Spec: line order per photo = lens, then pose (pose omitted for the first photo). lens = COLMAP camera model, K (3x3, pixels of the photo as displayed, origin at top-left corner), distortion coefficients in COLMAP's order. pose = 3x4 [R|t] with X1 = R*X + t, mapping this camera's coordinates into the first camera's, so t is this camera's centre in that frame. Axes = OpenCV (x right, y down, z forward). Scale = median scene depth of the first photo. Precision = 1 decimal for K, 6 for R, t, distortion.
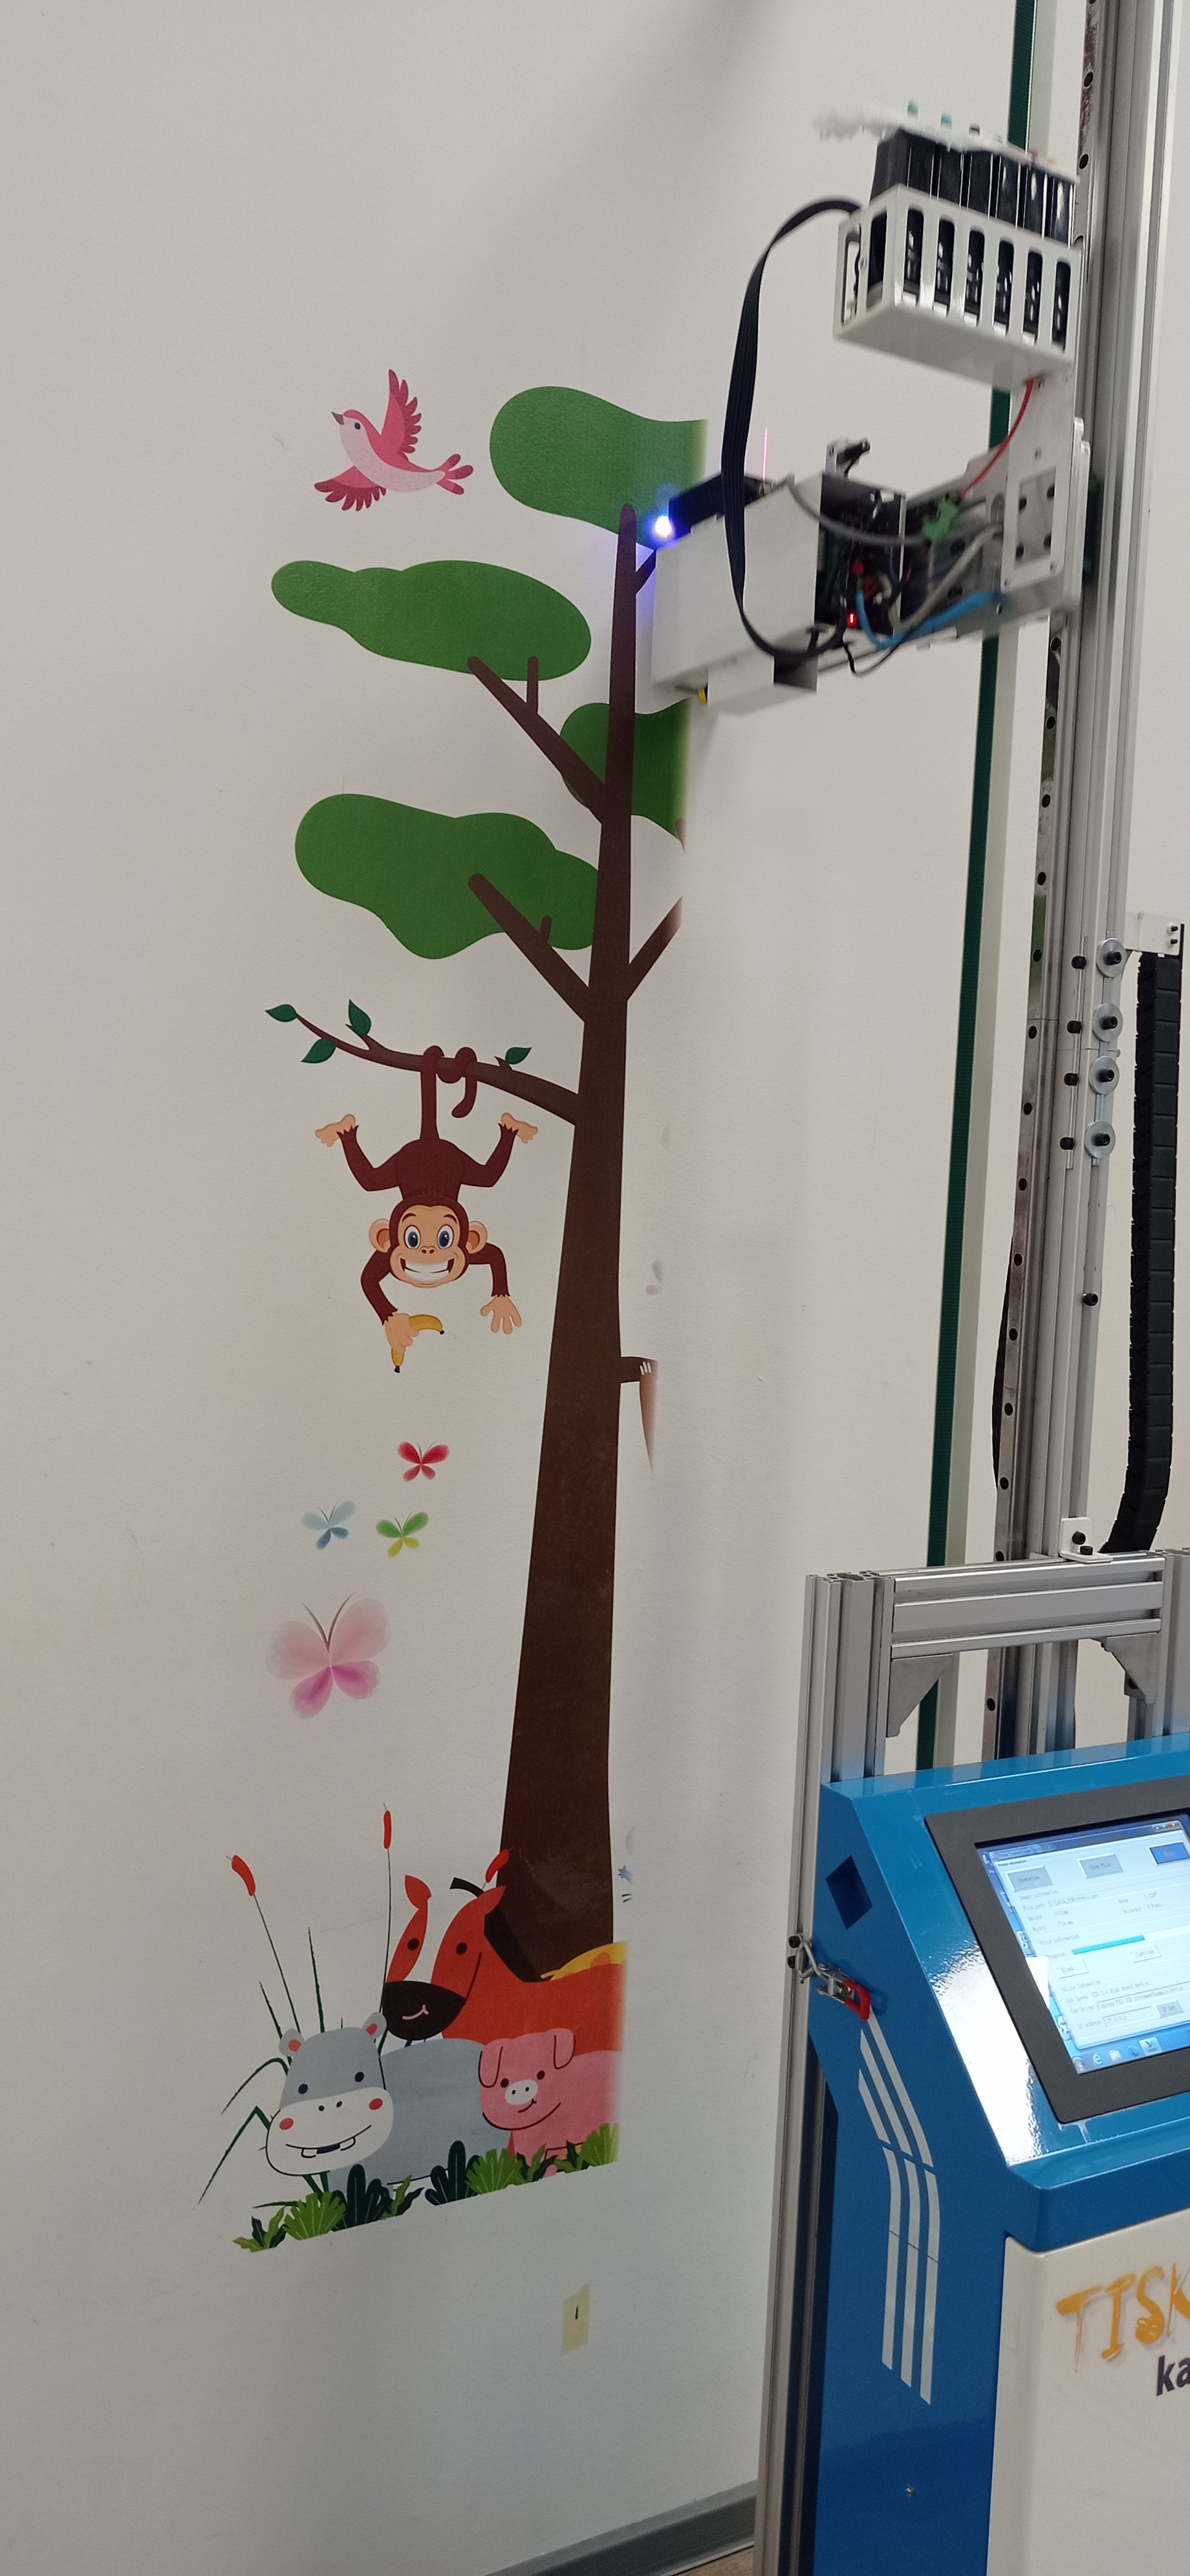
lens RADIAL K [[1868.4, 0, 550.6], [0, 1868.4, 1291.2], [0, 0, 1]] dist [0.043927, -0.062445]
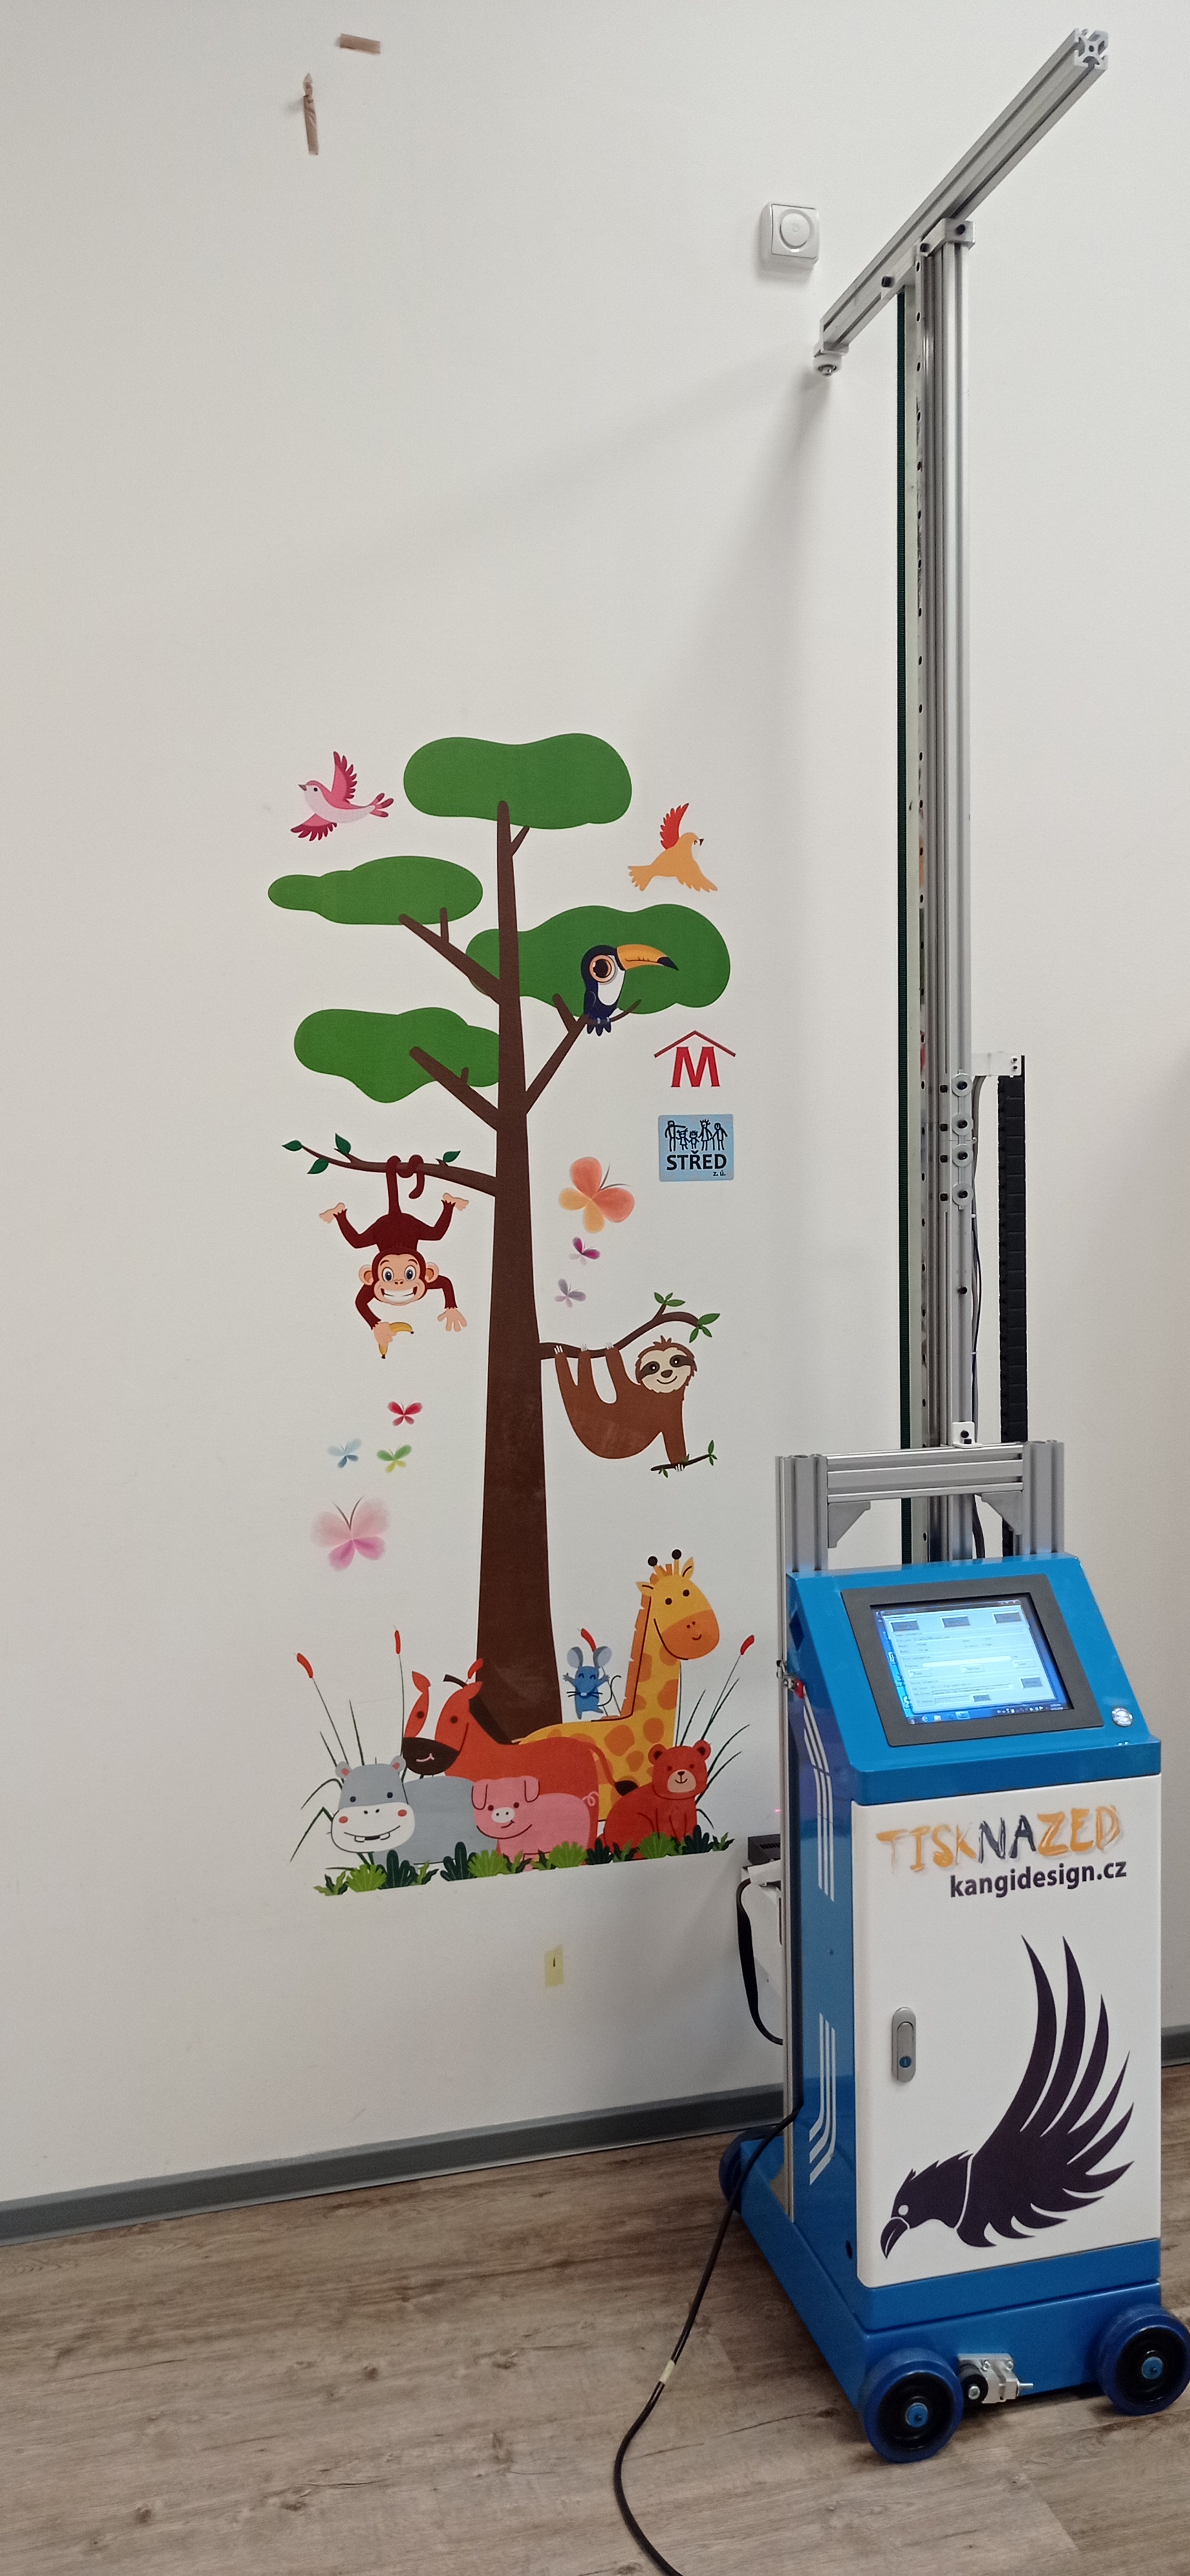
lens RADIAL K [[1923.9, 0, 576.5], [0, 1923.9, 1303.4], [0, 0, 1]] dist [0.071195, -0.101051]
pose [[0.967467, -0.045206, -0.248925, 0.493430], [0.048989, 0.998759, 0.009019, -0.011097], [0.248208, -0.020920, 0.968481, -0.568654]]
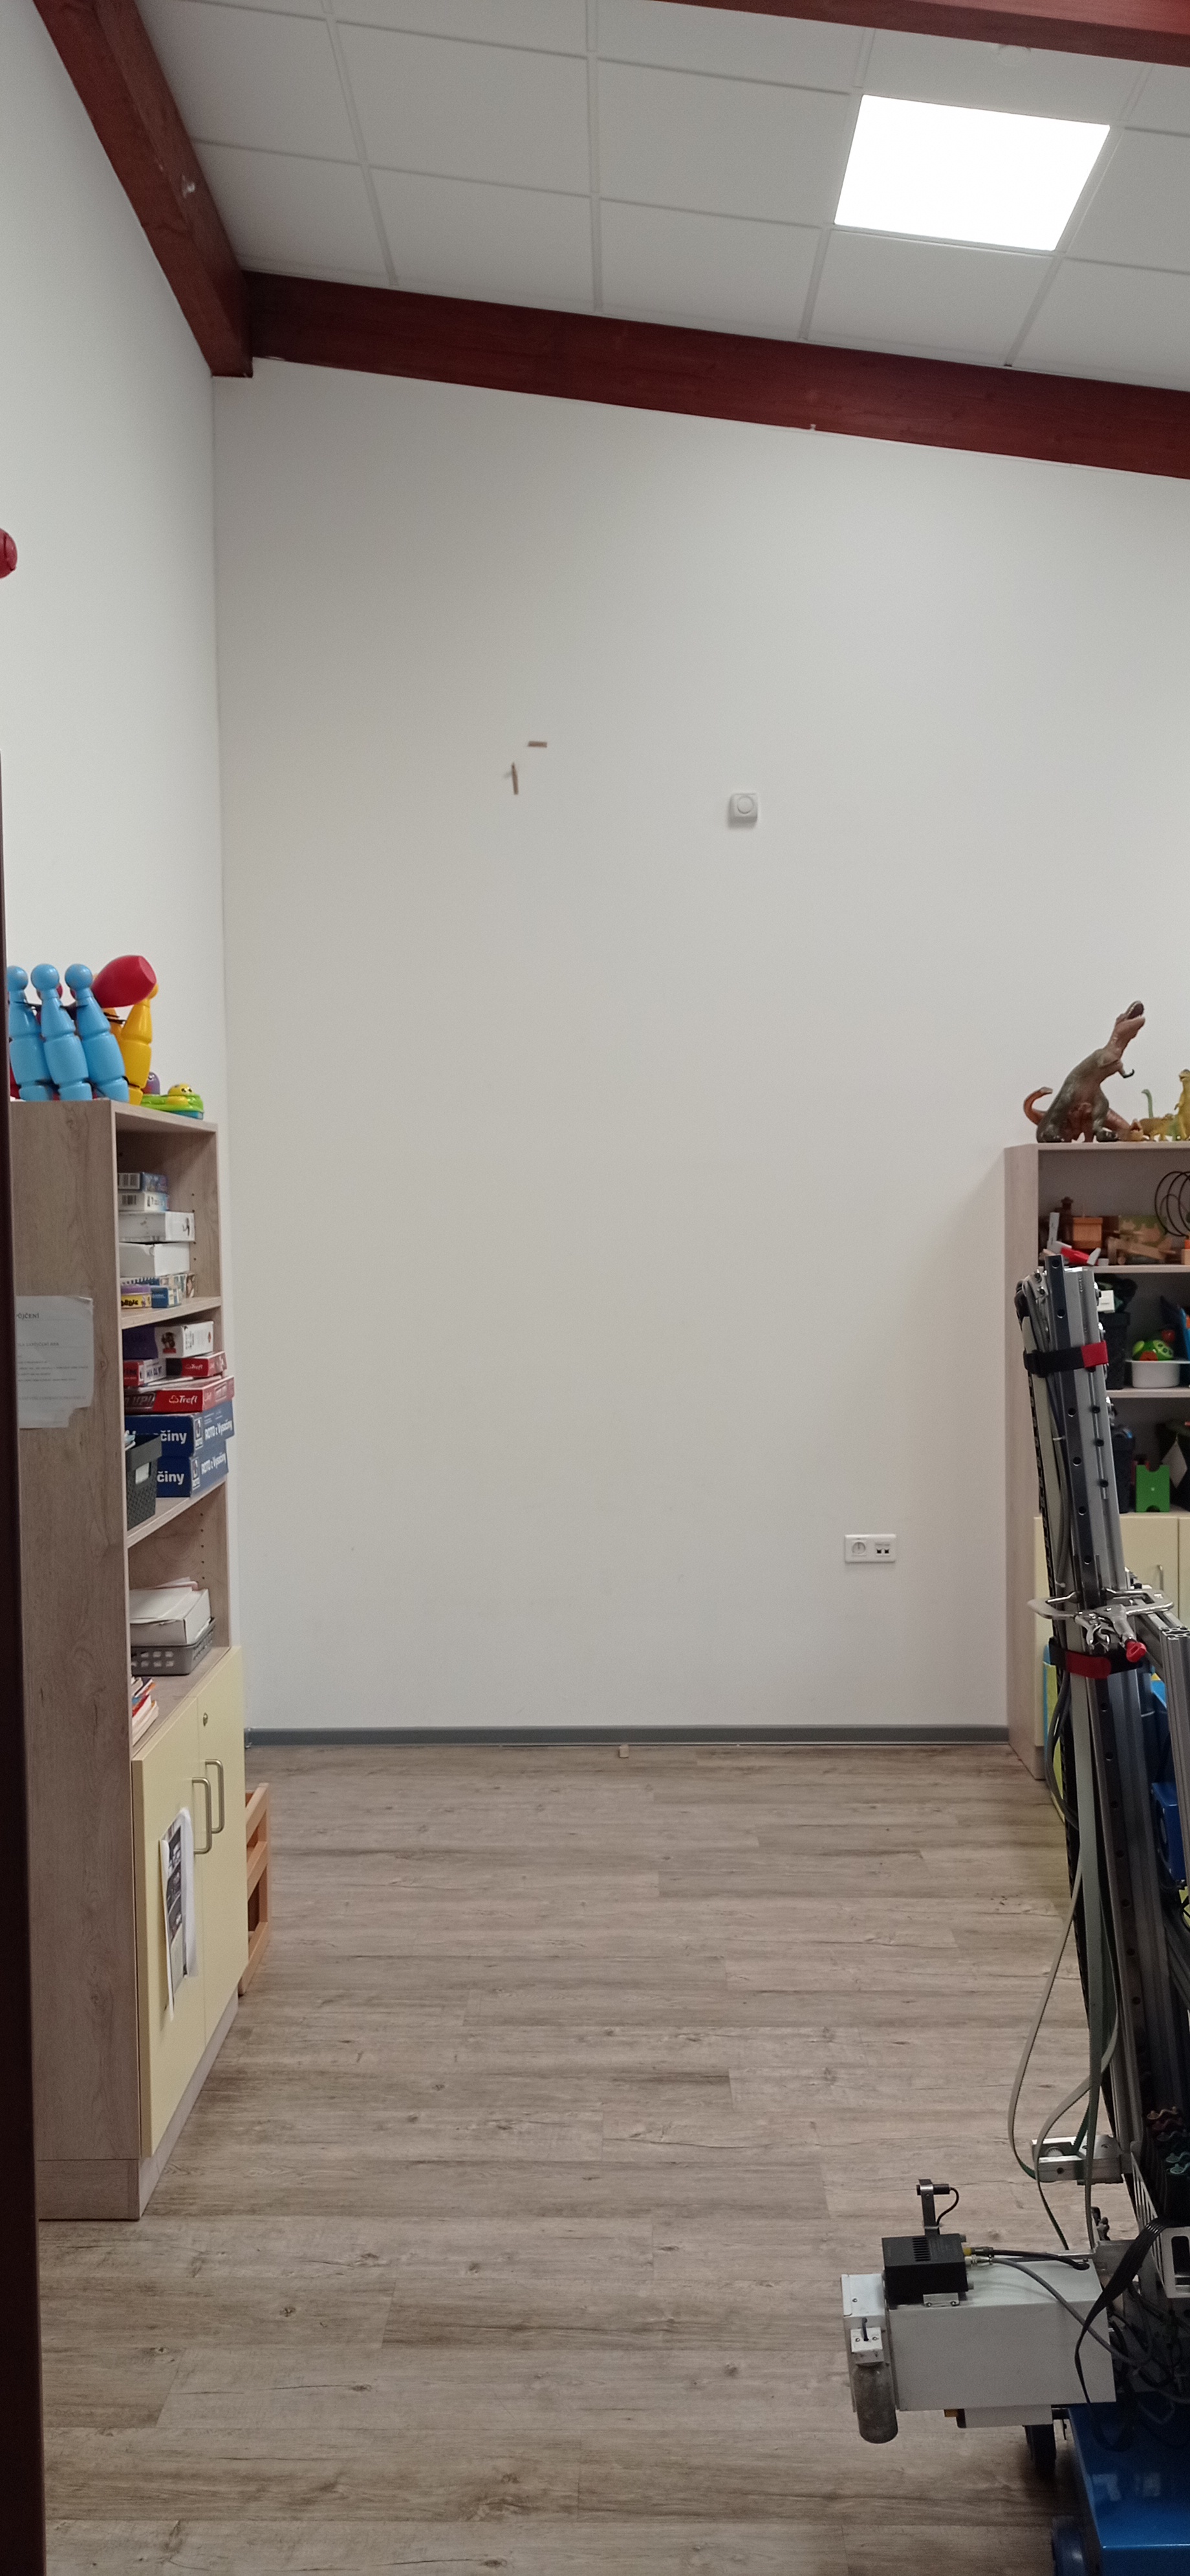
lens RADIAL K [[1868.4, 0, 550.6], [0, 1868.4, 1291.2], [0, 0, 1]] dist [0.043927, -0.062445]
pose [[0.862490, -0.038842, -0.504581, 1.638179], [0.019491, 0.998860, -0.043575, 0.095166], [0.505698, 0.027748, 0.862264, -1.897412]]
